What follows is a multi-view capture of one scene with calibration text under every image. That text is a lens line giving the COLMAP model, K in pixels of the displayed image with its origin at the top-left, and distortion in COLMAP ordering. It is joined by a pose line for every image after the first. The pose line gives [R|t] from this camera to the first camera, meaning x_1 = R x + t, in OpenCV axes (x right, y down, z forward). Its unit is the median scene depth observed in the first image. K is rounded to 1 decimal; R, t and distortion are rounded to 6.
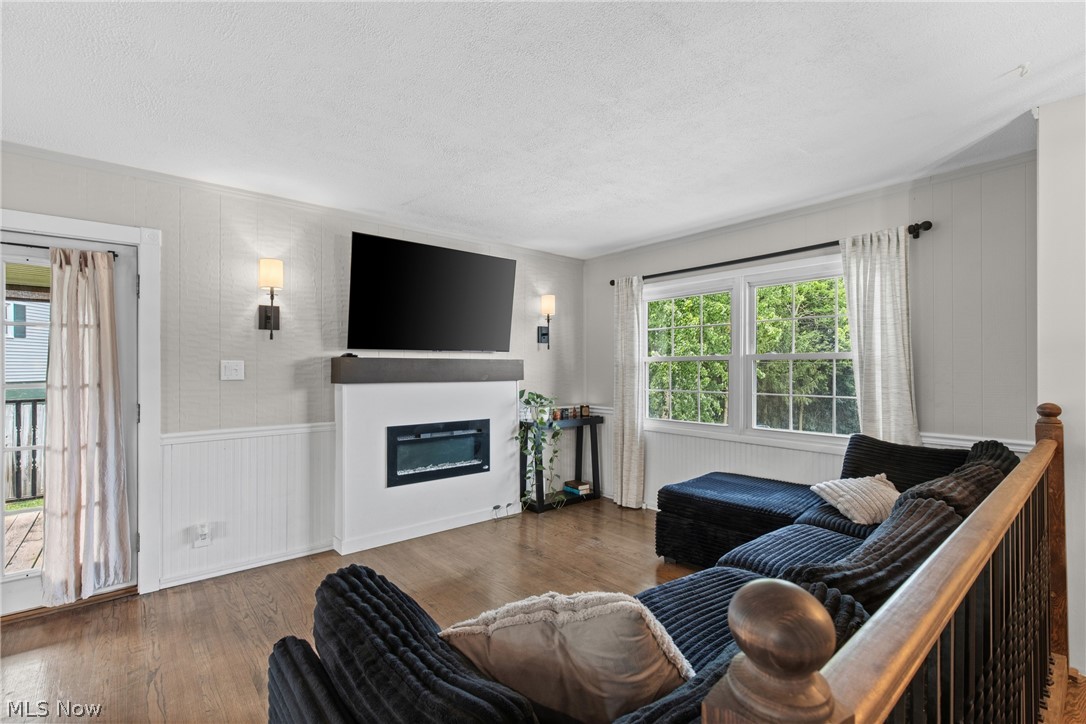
lens RADIAL K [[488.5, 0, 542.5], [0, 488.5, 367.5], [0, 0, 1]] dist [0.009150, -0.001107]
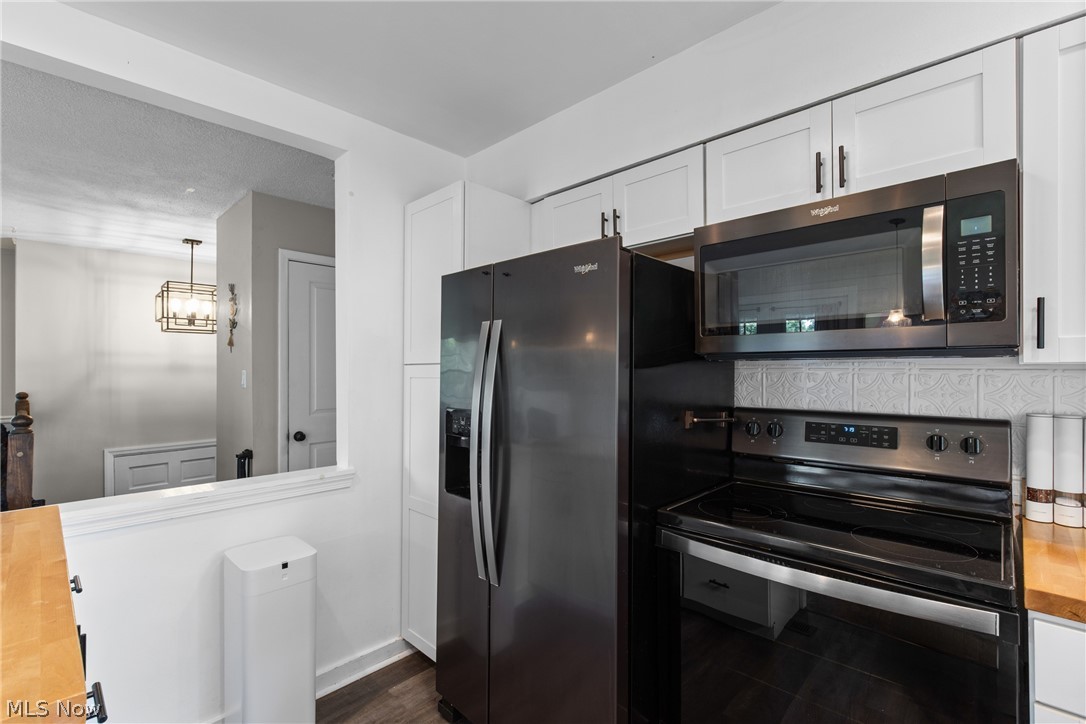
lens RADIAL K [[488.5, 0, 539.8], [0, 488.5, 365.5], [0, 0, 1]] dist [0.009150, -0.001107]
pose [[-0.093762, 0.005667, 0.995578, -0.744658], [0.004067, 0.999978, -0.005309, -0.009597], [-0.995586, 0.003552, -0.093783, -0.578217]]
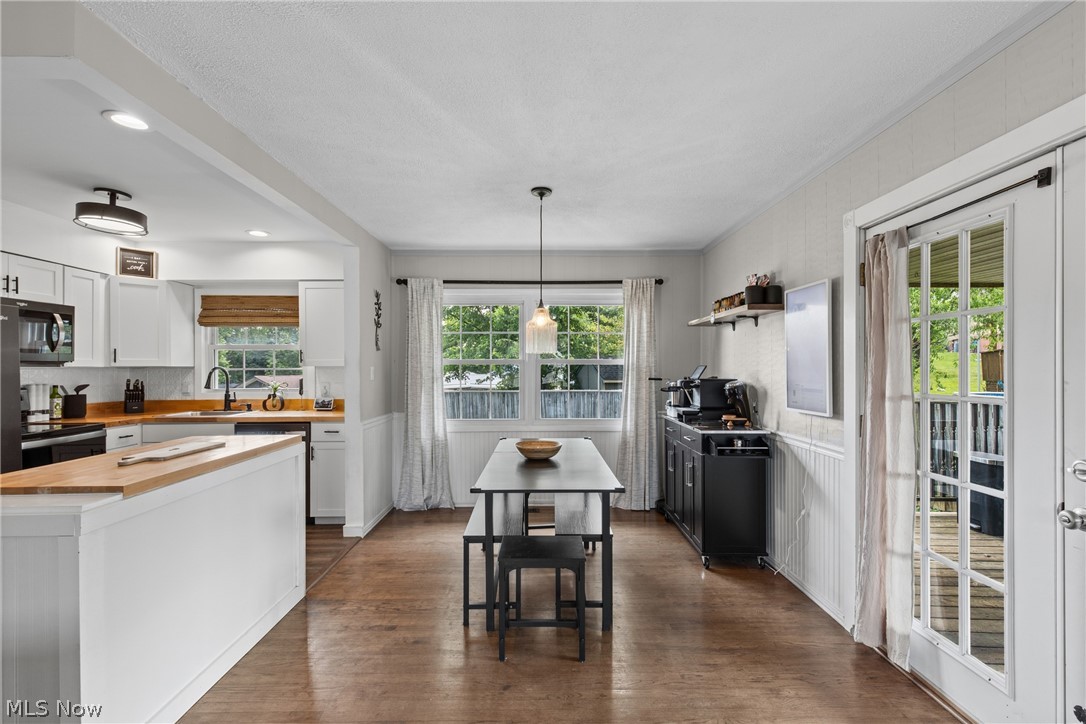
lens RADIAL K [[488.5, 0, 541.6], [0, 488.5, 365.9], [0, 0, 1]] dist [0.009150, -0.001107]
pose [[-0.643469, 0.001301, -0.765471, -0.267164], [0.002921, 0.999995, -0.000756, -0.009210], [0.765466, -0.002723, -0.643470, 0.624160]]
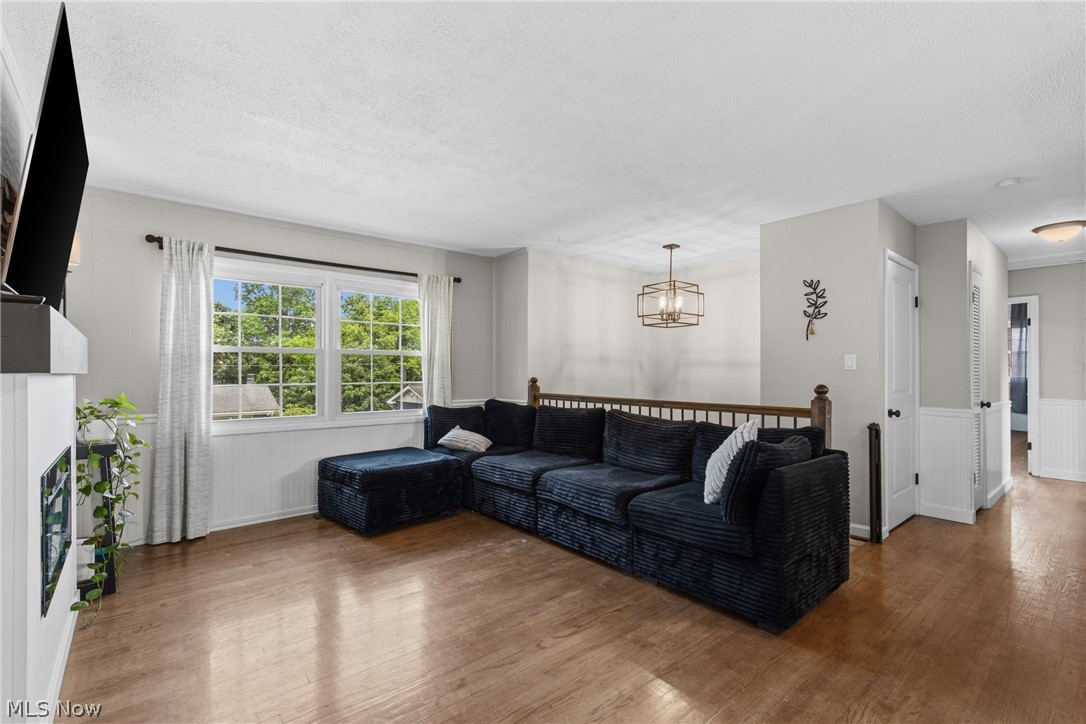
lens RADIAL K [[488.5, 0, 539.0], [0, 488.5, 366.9], [0, 0, 1]] dist [0.009150, -0.001107]
pose [[0.009382, 0.012919, 0.999873, -0.843289], [0.001143, 0.999916, -0.012930, 0.035313], [-0.999955, 0.001264, 0.009366, 0.634415]]
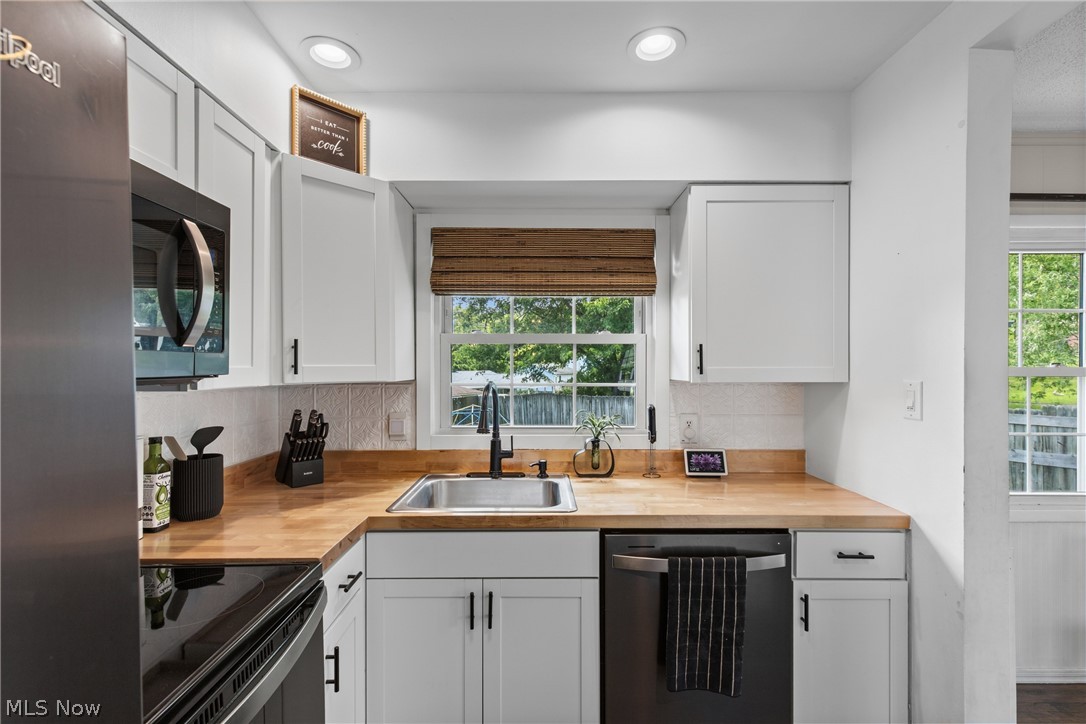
lens RADIAL K [[488.5, 0, 545.2], [0, 488.5, 368.5], [0, 0, 1]] dist [0.009150, -0.001107]
pose [[-0.643964, 0.006348, -0.765029, -0.311200], [-0.001610, 0.999952, 0.009653, -0.033012], [0.765054, 0.007448, -0.643923, -0.507270]]
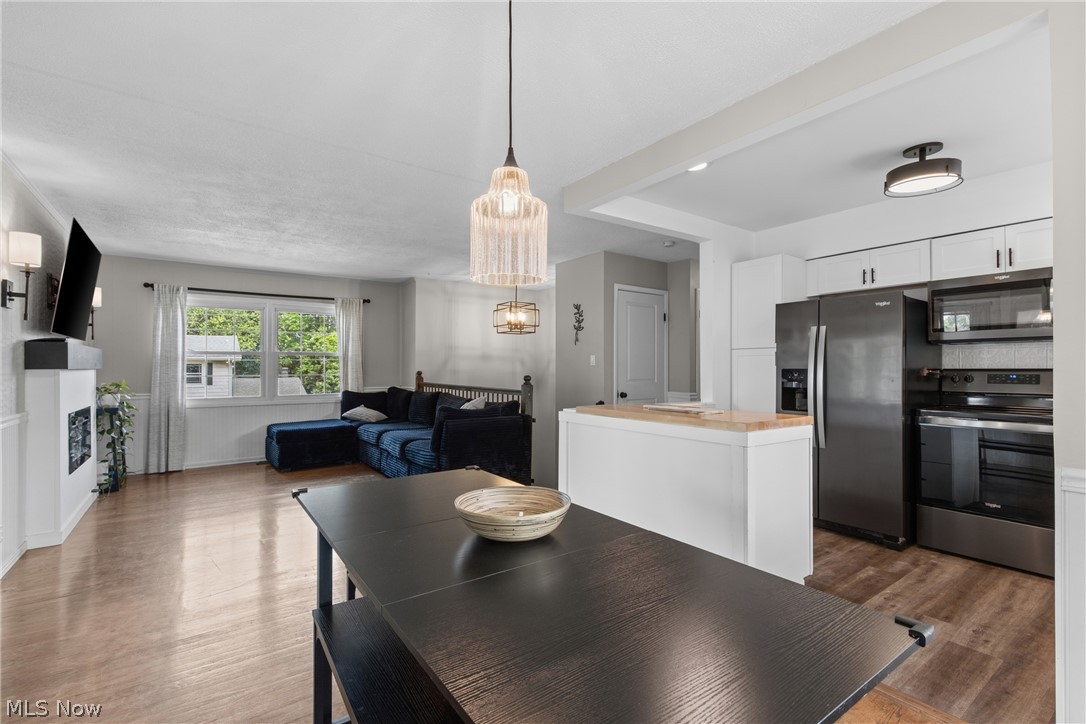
lens RADIAL K [[488.5, 0, 540.2], [0, 488.5, 362.4], [0, 0, 1]] dist [0.009150, -0.001107]
pose [[0.086211, 0.008906, 0.996237, -1.388851], [0.001312, 0.999958, -0.009052, 0.031794], [-0.996276, 0.002088, 0.086196, -0.041537]]
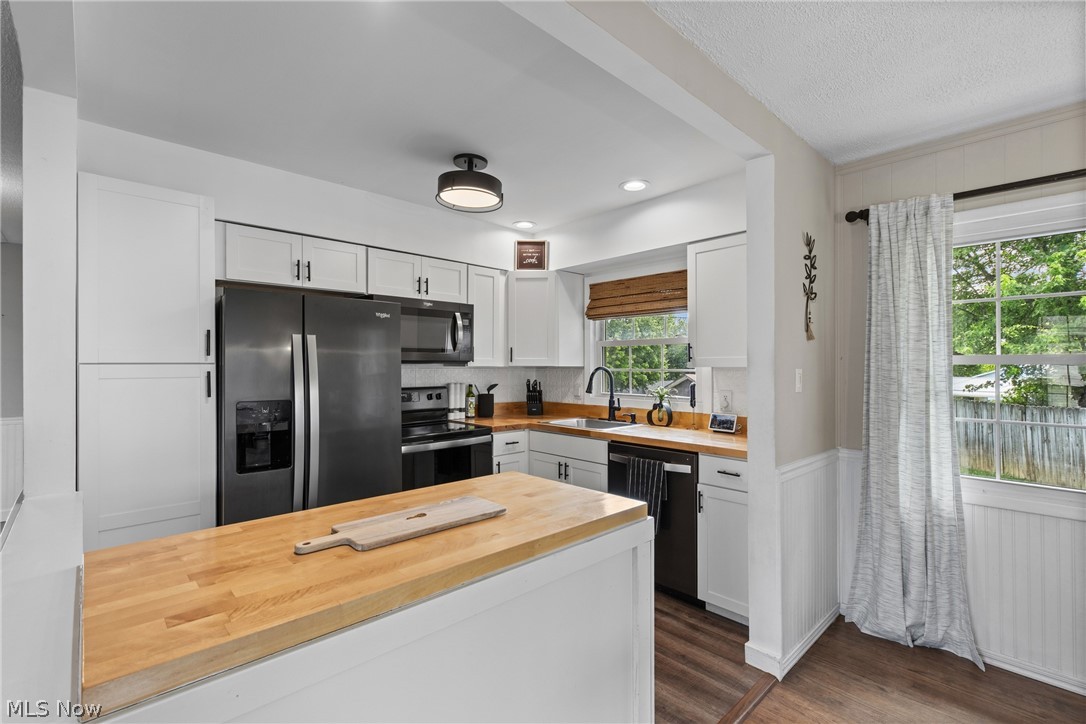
lens RADIAL K [[488.5, 0, 542.6], [0, 488.5, 365.1], [0, 0, 1]] dist [0.009150, -0.001107]
pose [[-0.998807, -0.000059, -0.048836, -0.544682], [-0.000033, 1.000000, -0.000523, -0.014189], [0.048836, -0.000521, -0.998807, 0.171302]]
